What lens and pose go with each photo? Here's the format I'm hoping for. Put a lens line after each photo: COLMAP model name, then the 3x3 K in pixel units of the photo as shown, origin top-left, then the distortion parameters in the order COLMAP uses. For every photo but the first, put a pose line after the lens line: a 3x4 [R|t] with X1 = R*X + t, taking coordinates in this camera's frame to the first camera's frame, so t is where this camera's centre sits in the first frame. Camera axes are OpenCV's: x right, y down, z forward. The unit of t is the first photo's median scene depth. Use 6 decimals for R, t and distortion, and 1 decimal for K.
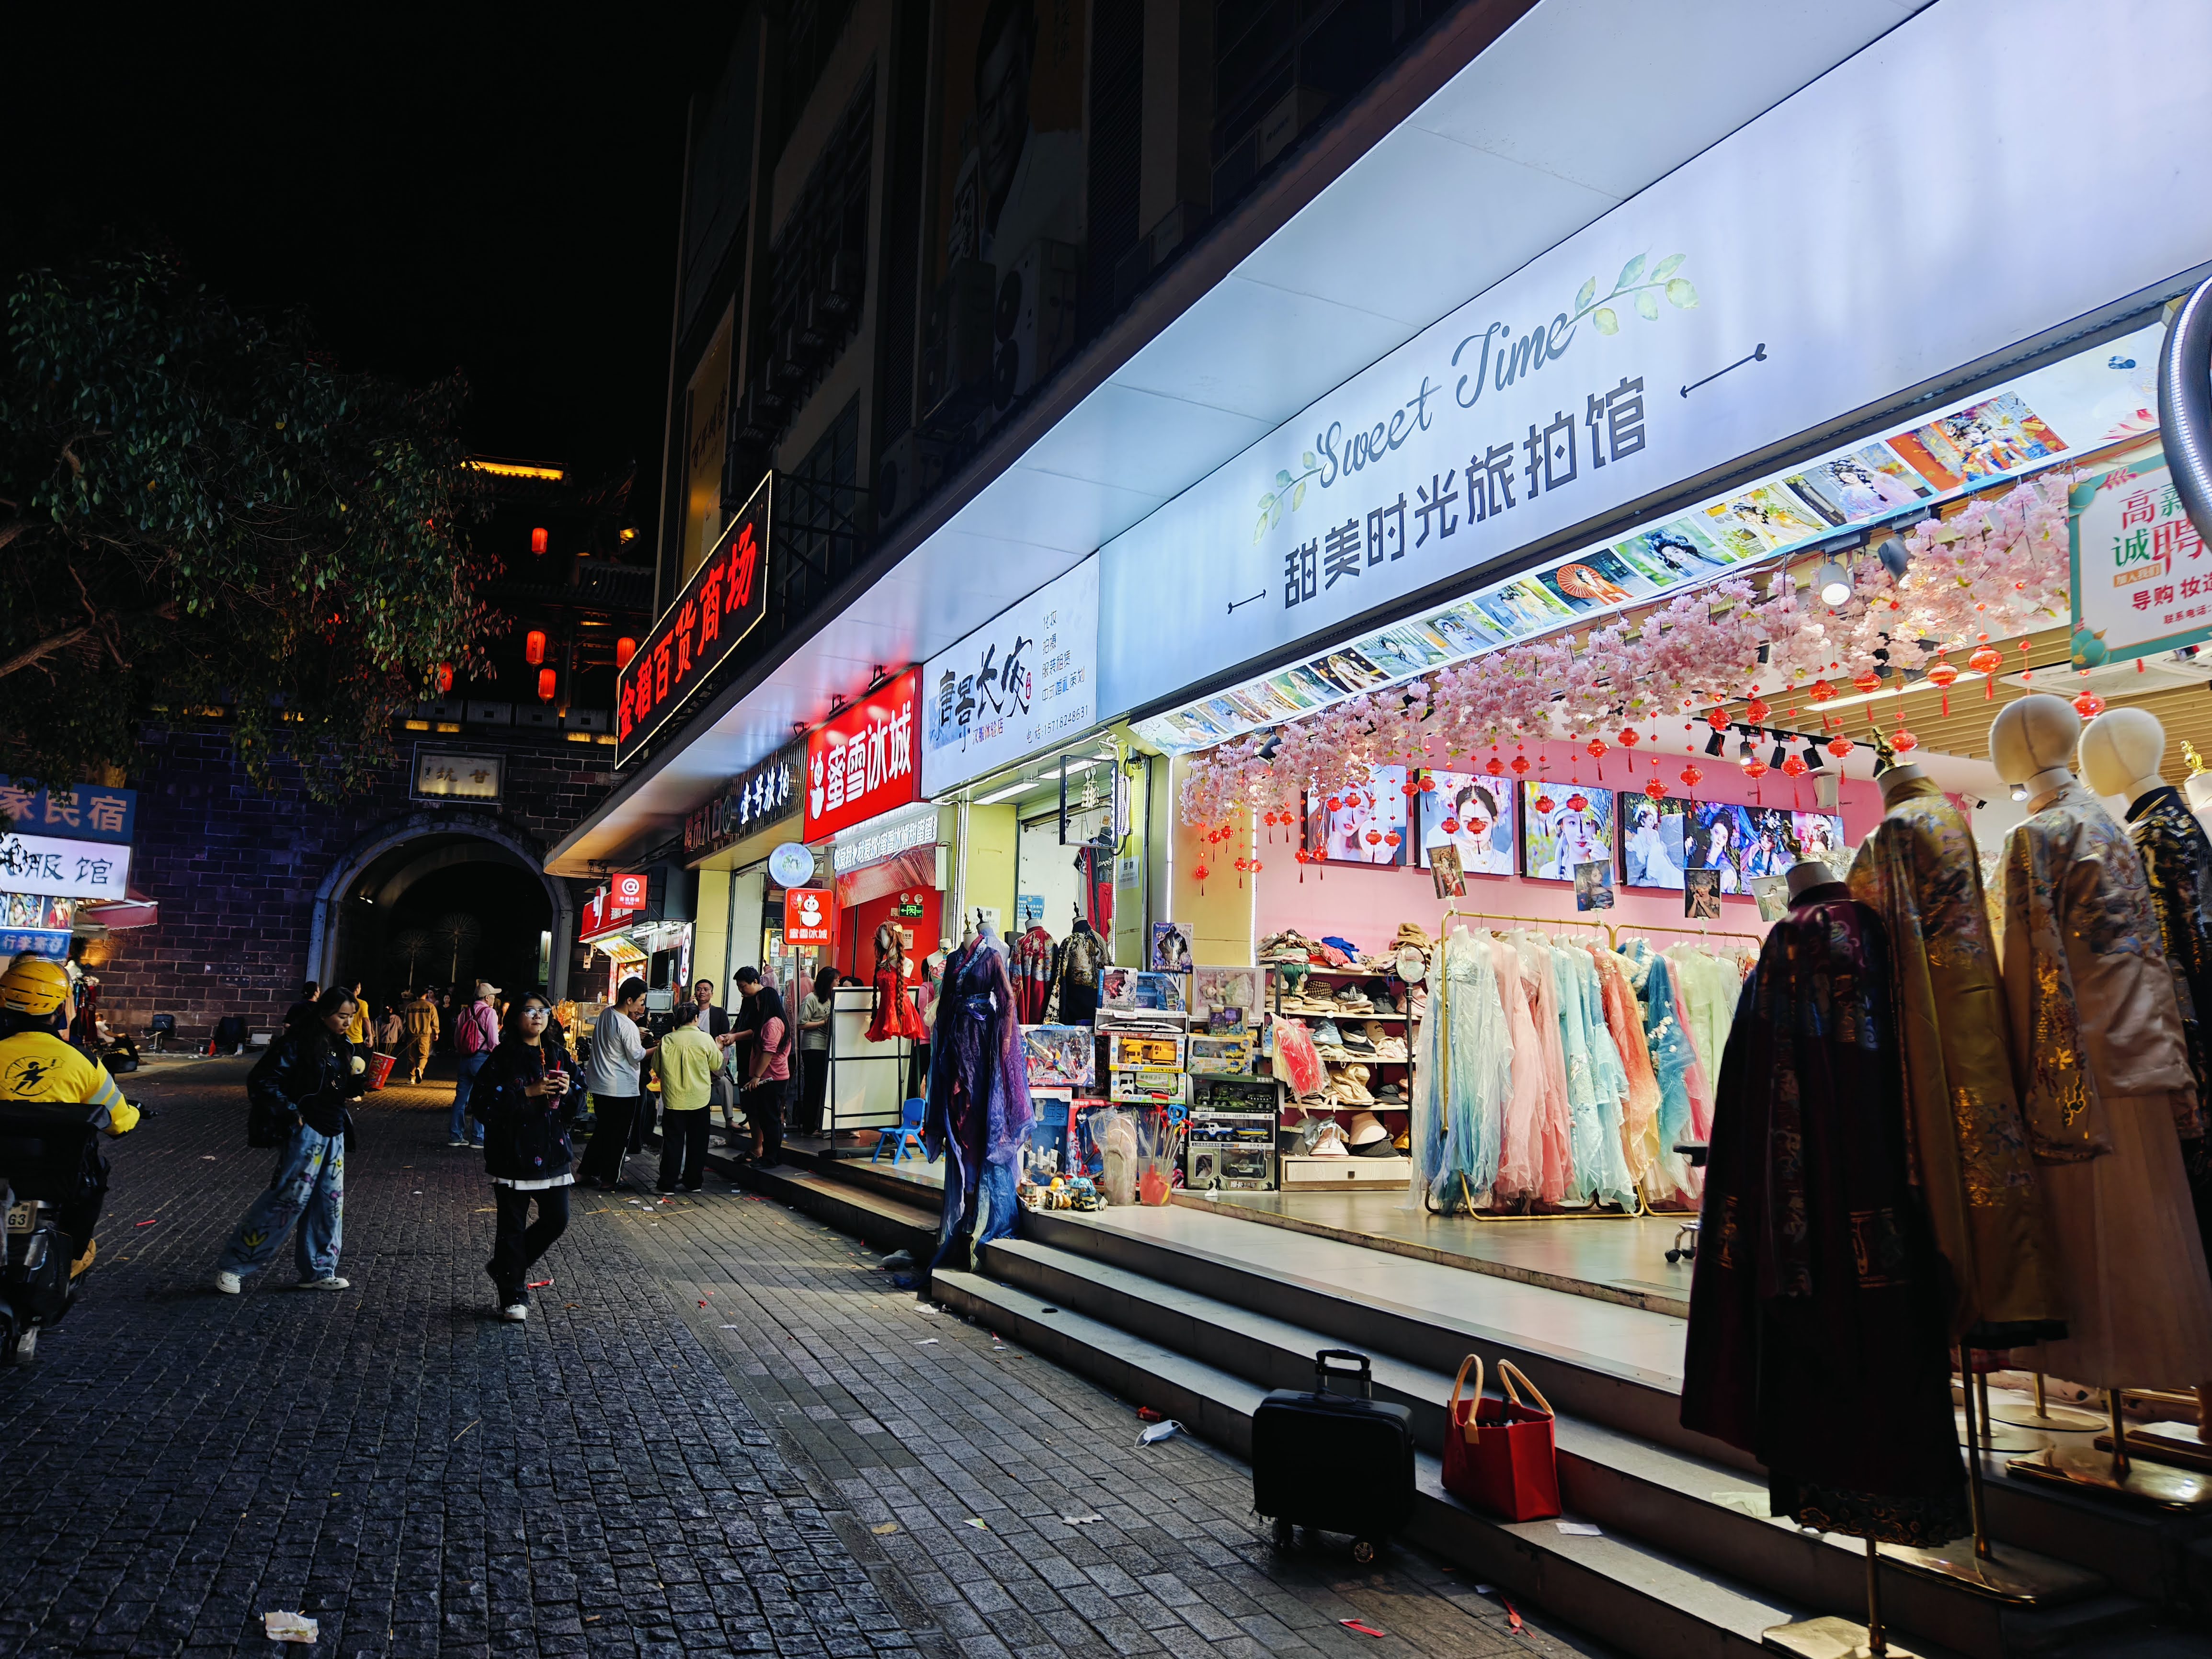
lens RADIAL K [[1505.2, 0, 1100.0], [0, 1505.2, 824.4], [0, 0, 1]] dist [-0.011814, -0.001153]
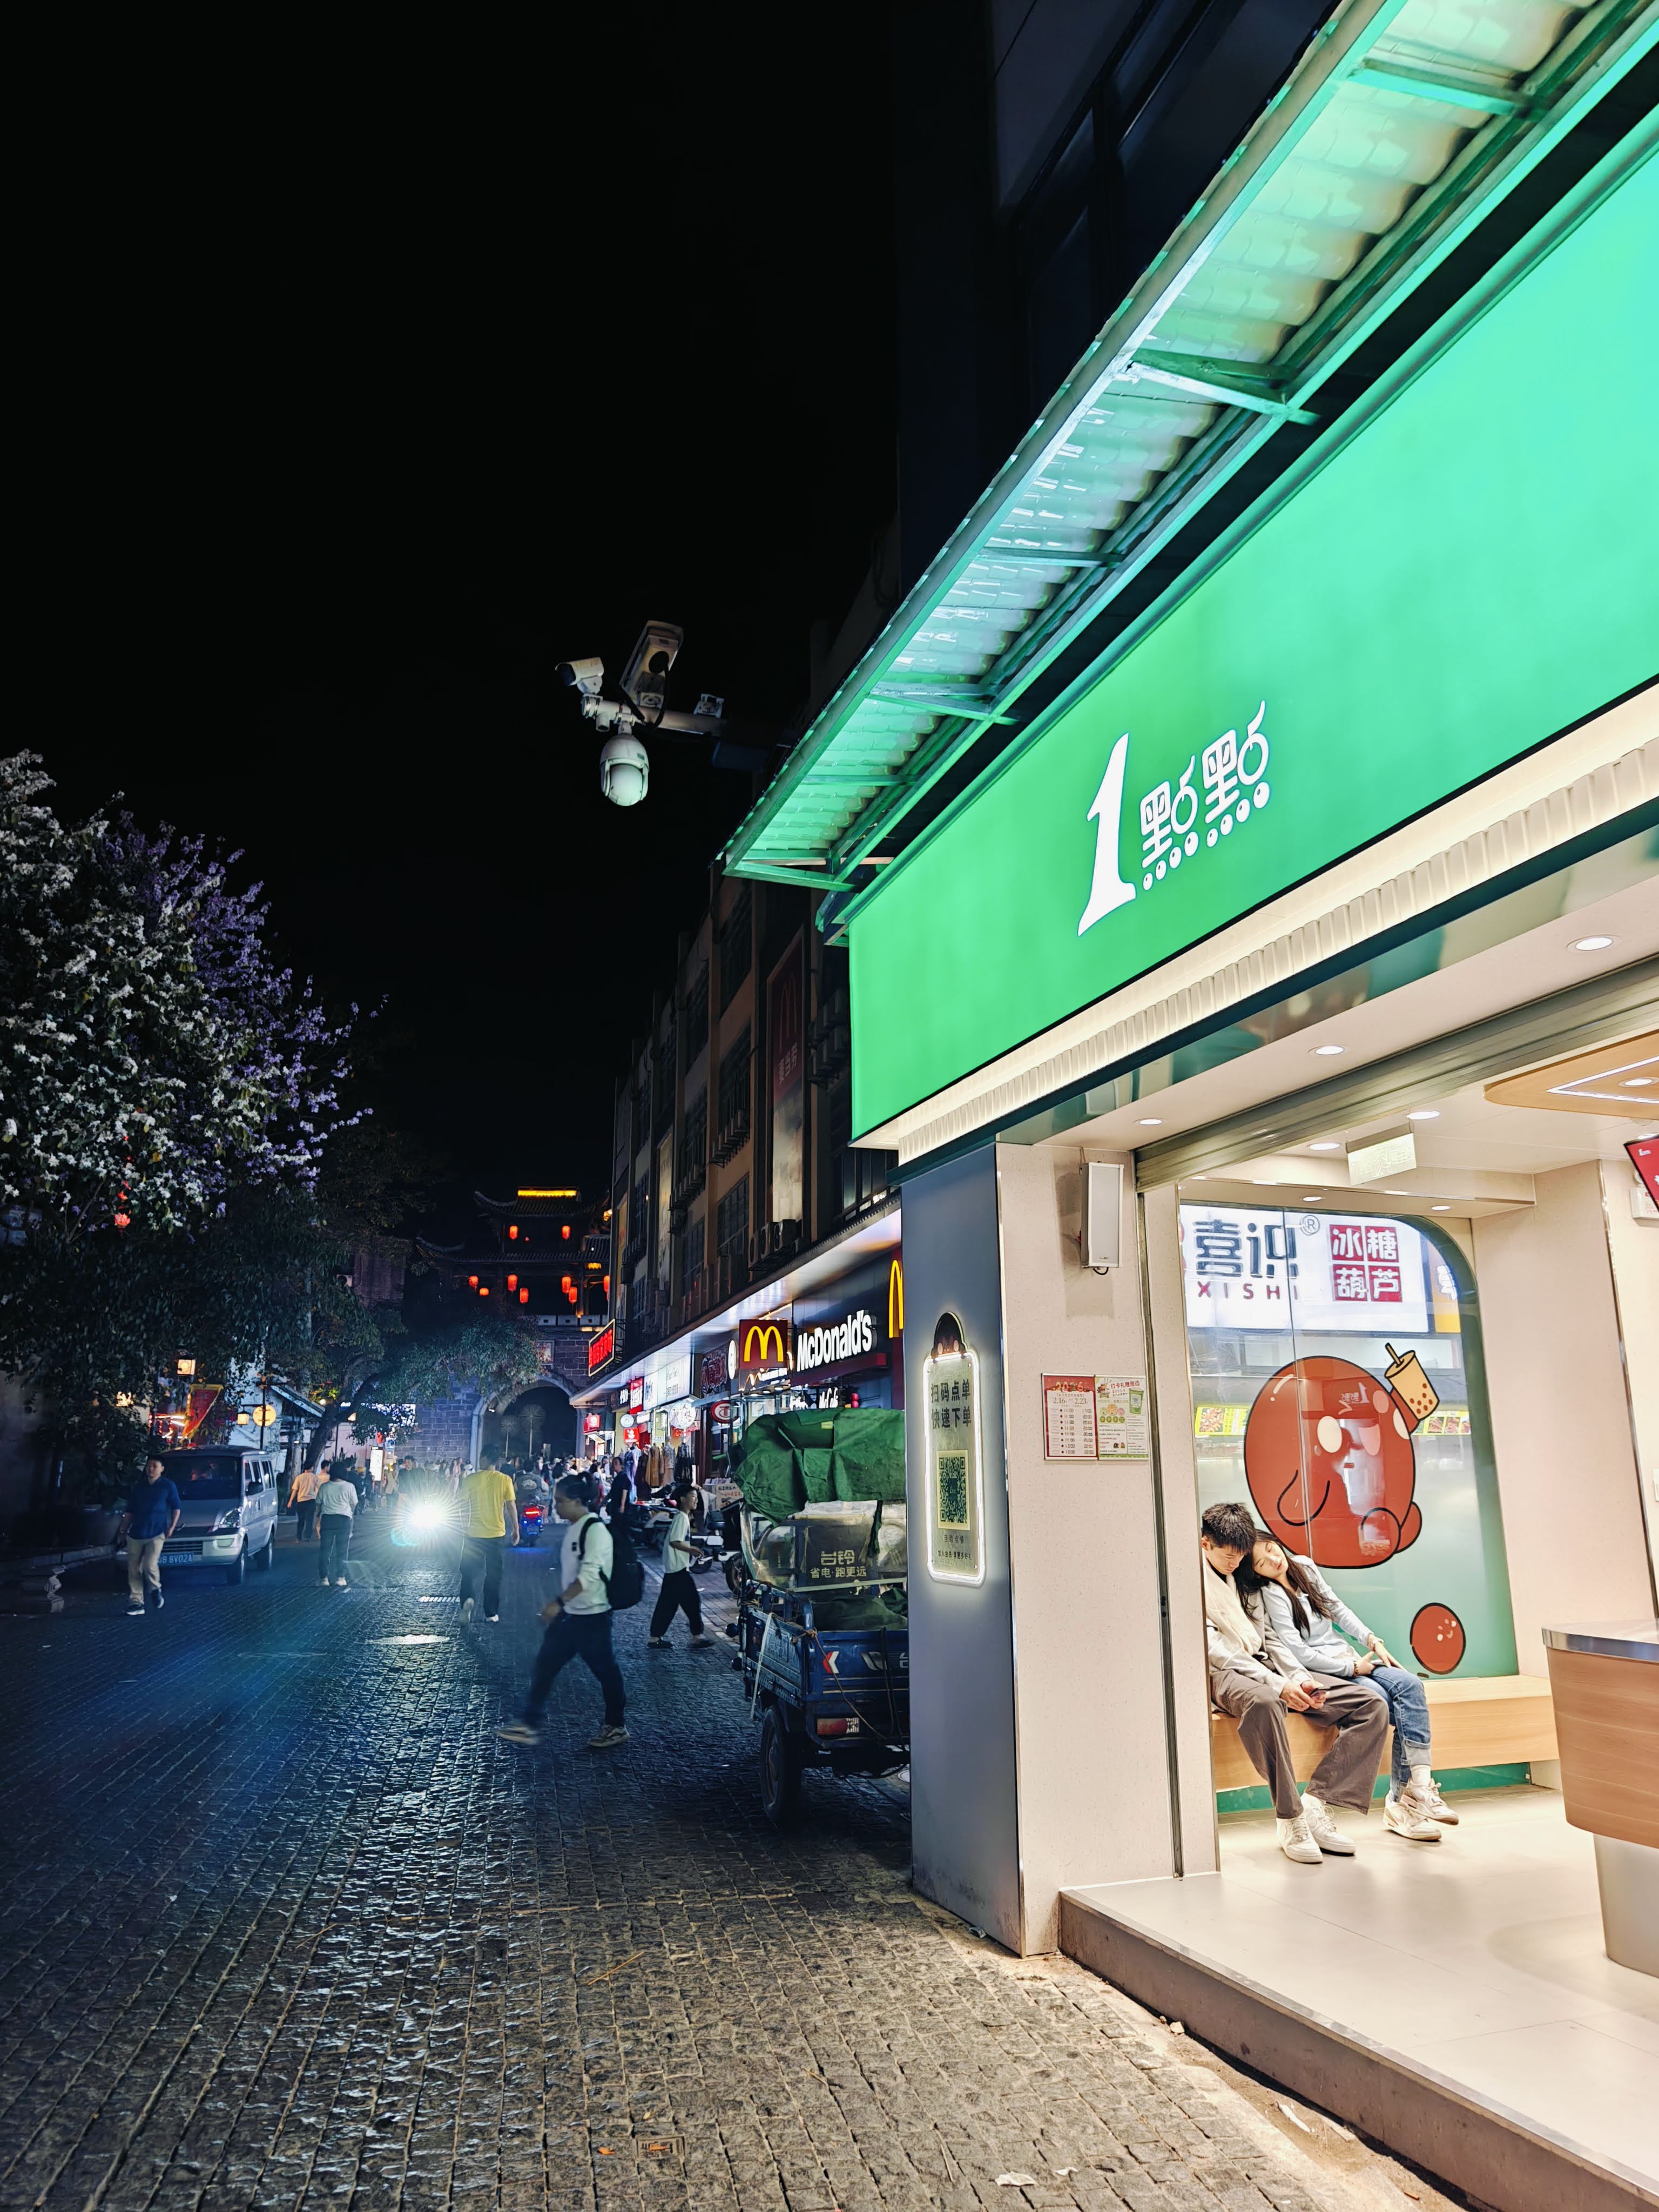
lens RADIAL K [[1505.3, 0, 830.9], [0, 1505.3, 1108.5], [0, 0, 1]] dist [-0.011814, -0.001153]
pose [[0.976870, -0.071887, -0.201388, 0.458451], [0.052079, 0.993422, -0.101987, -0.142981], [0.207395, 0.089140, 0.974188, -1.063834]]
